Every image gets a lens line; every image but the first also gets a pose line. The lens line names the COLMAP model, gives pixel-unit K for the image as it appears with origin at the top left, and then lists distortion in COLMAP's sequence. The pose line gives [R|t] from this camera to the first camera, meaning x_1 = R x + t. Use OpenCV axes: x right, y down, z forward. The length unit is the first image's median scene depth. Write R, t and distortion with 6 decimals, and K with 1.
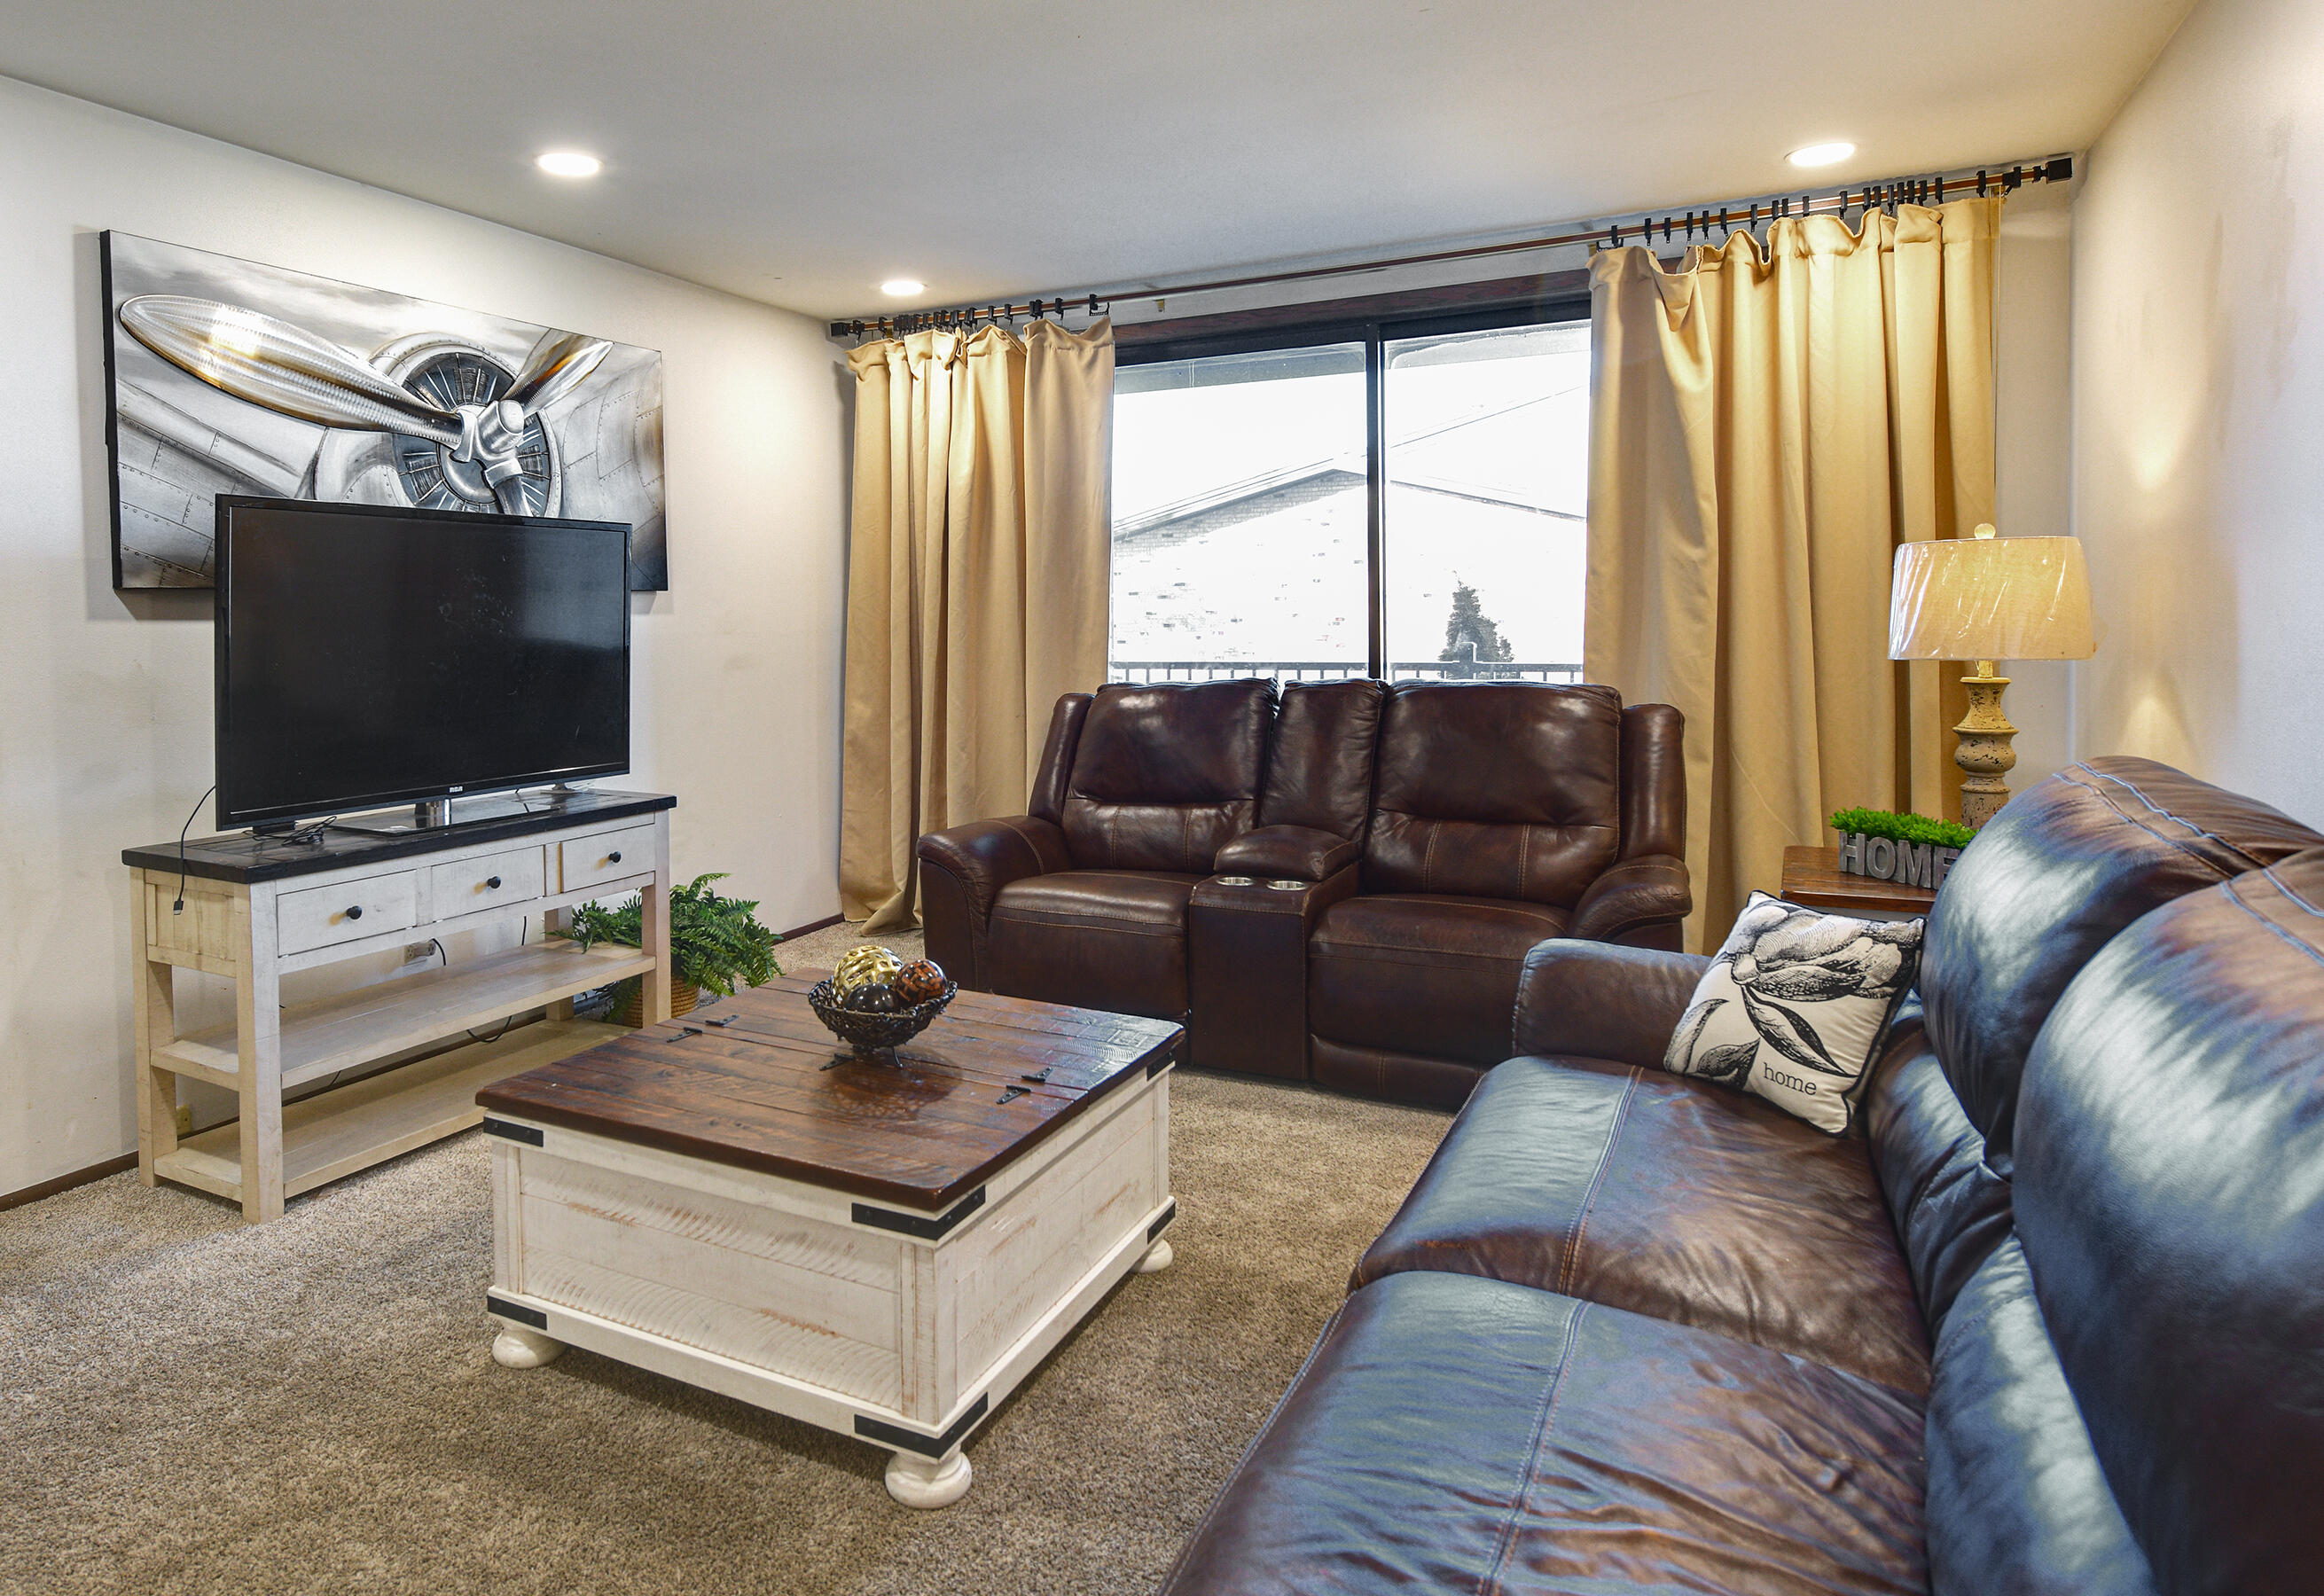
lens RADIAL K [[1296.4, 0, 1162.0], [0, 1296.4, 653.6], [0, 0, 1]] dist [-0.005415, -0.000860]
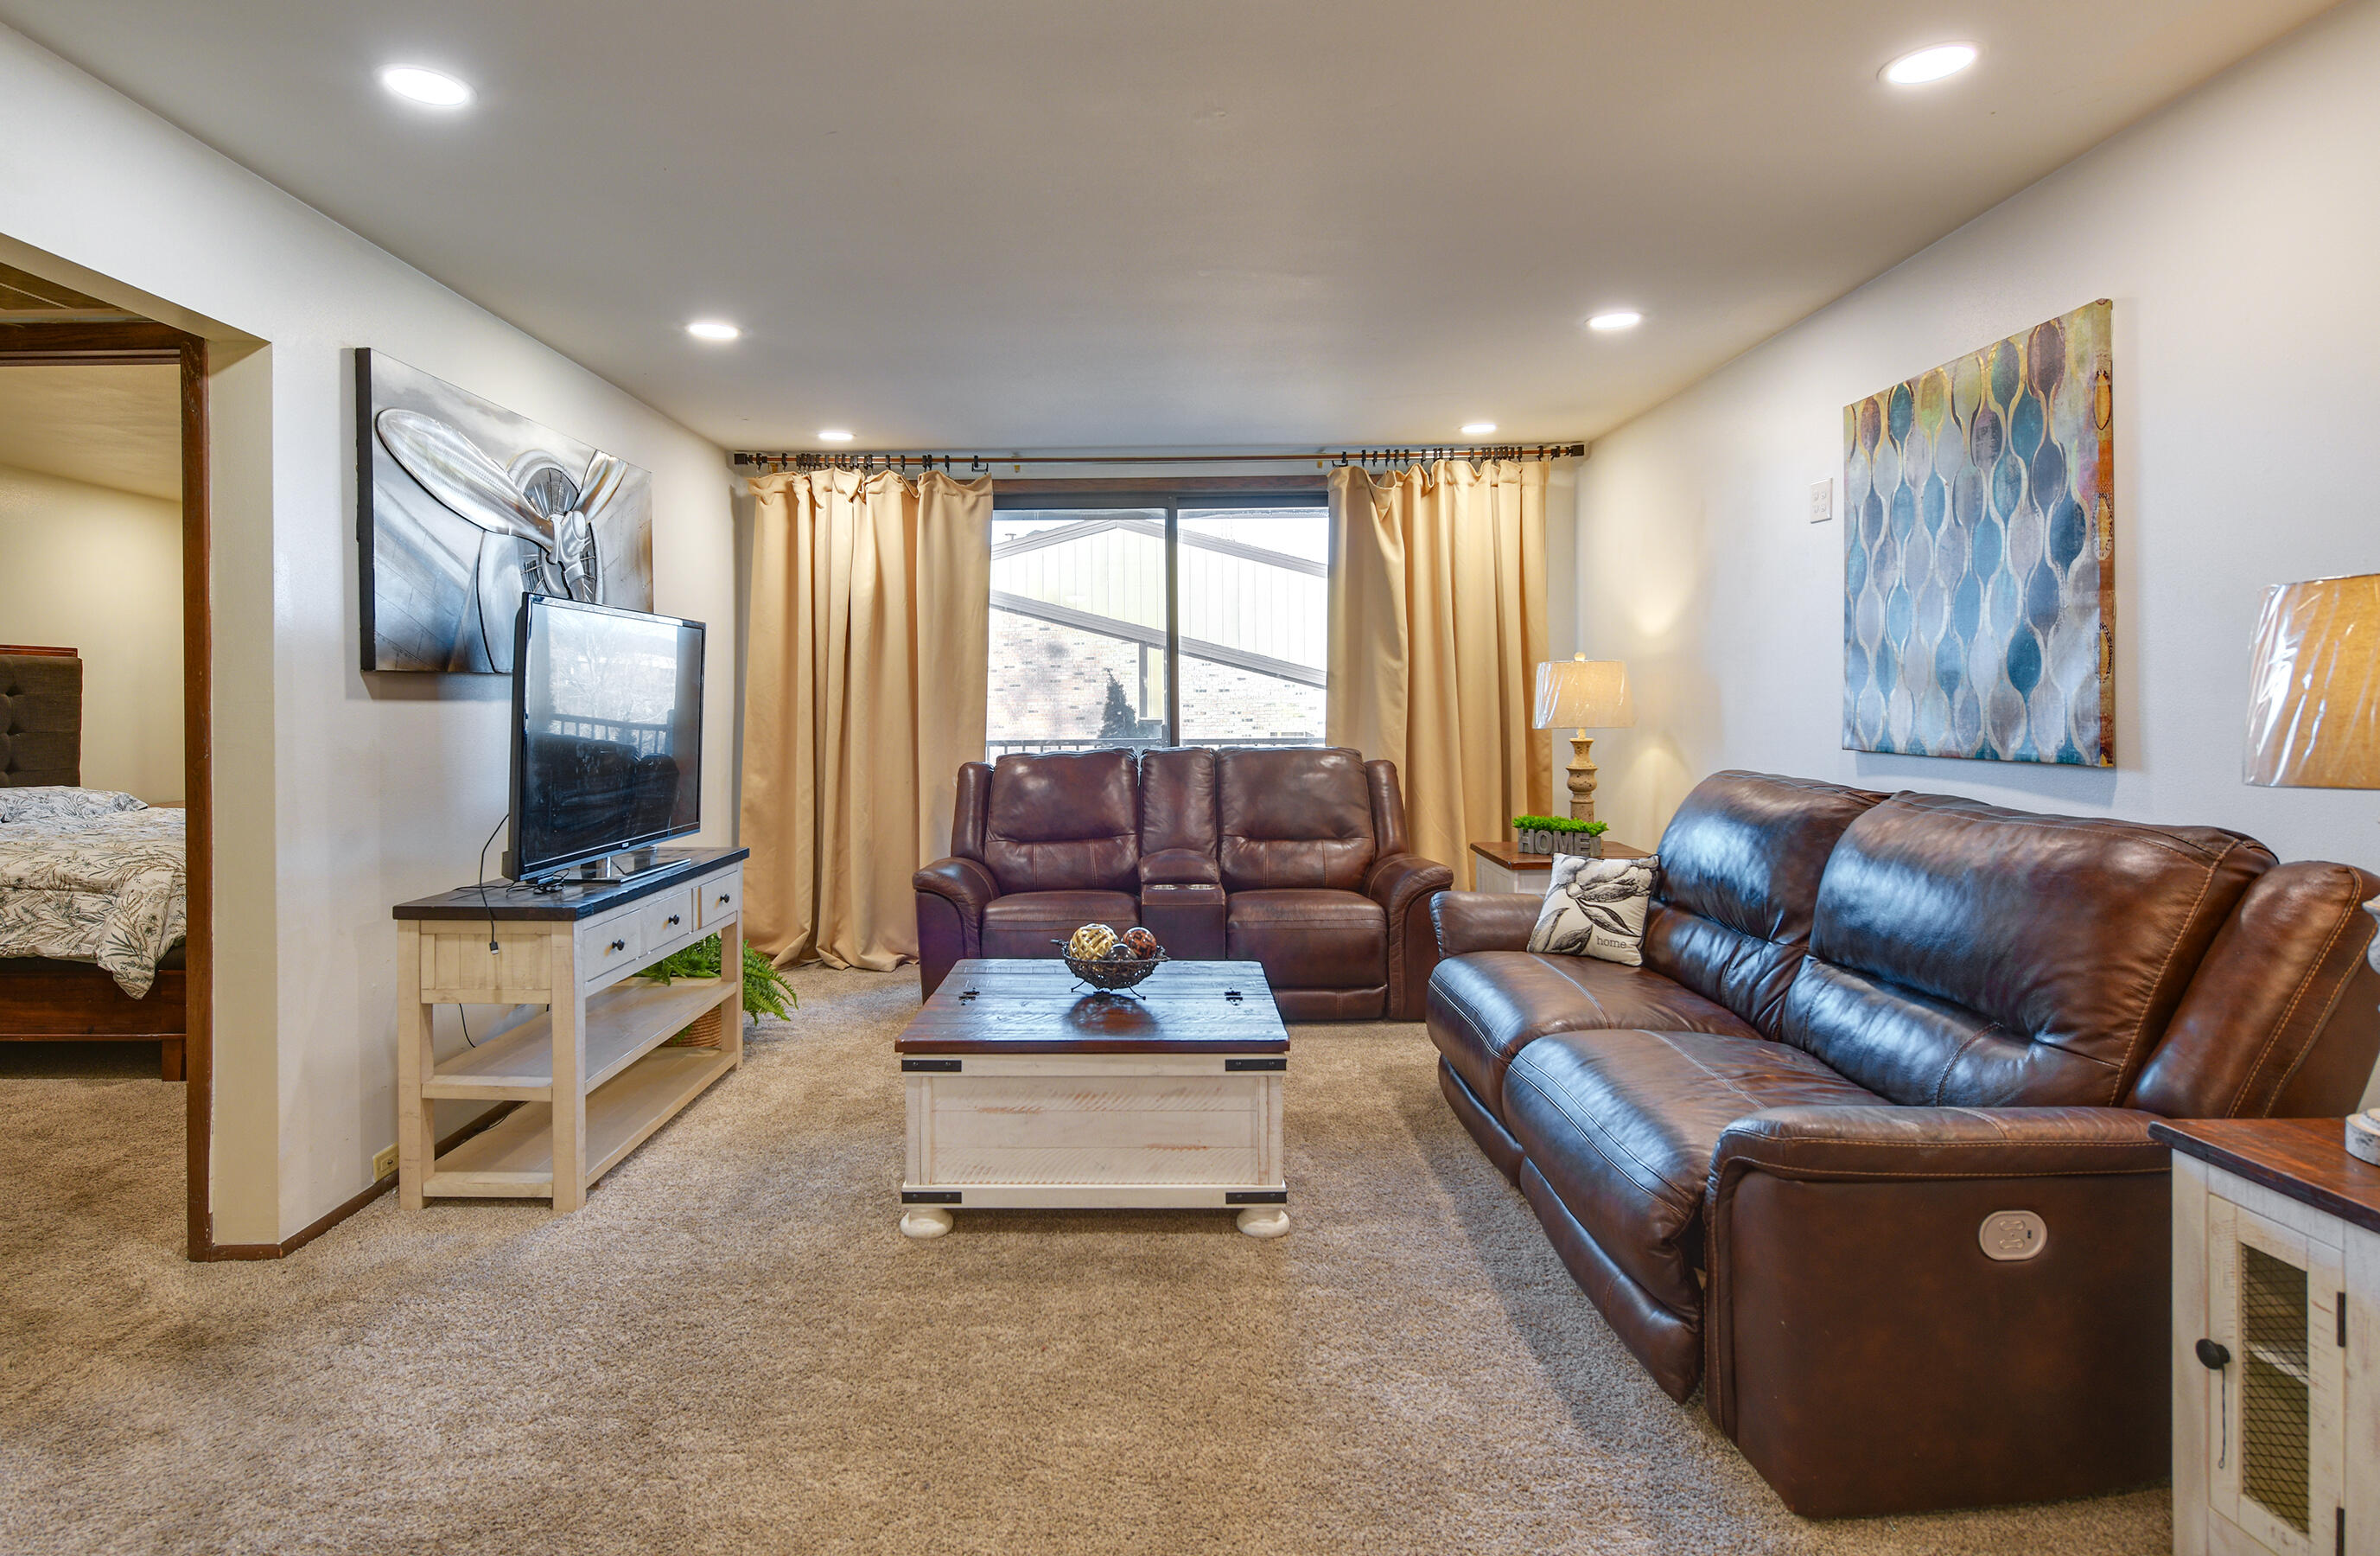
lens RADIAL K [[1130.8, 0, 1184.5], [0, 1130.8, 708.9], [0, 0, 1]] dist [-0.001008, -0.000085]
pose [[0.896386, 0.002556, 0.443266, -0.455321], [0.010056, 0.999609, -0.026101, 0.011005], [-0.443160, 0.027854, 0.896010, -0.128039]]
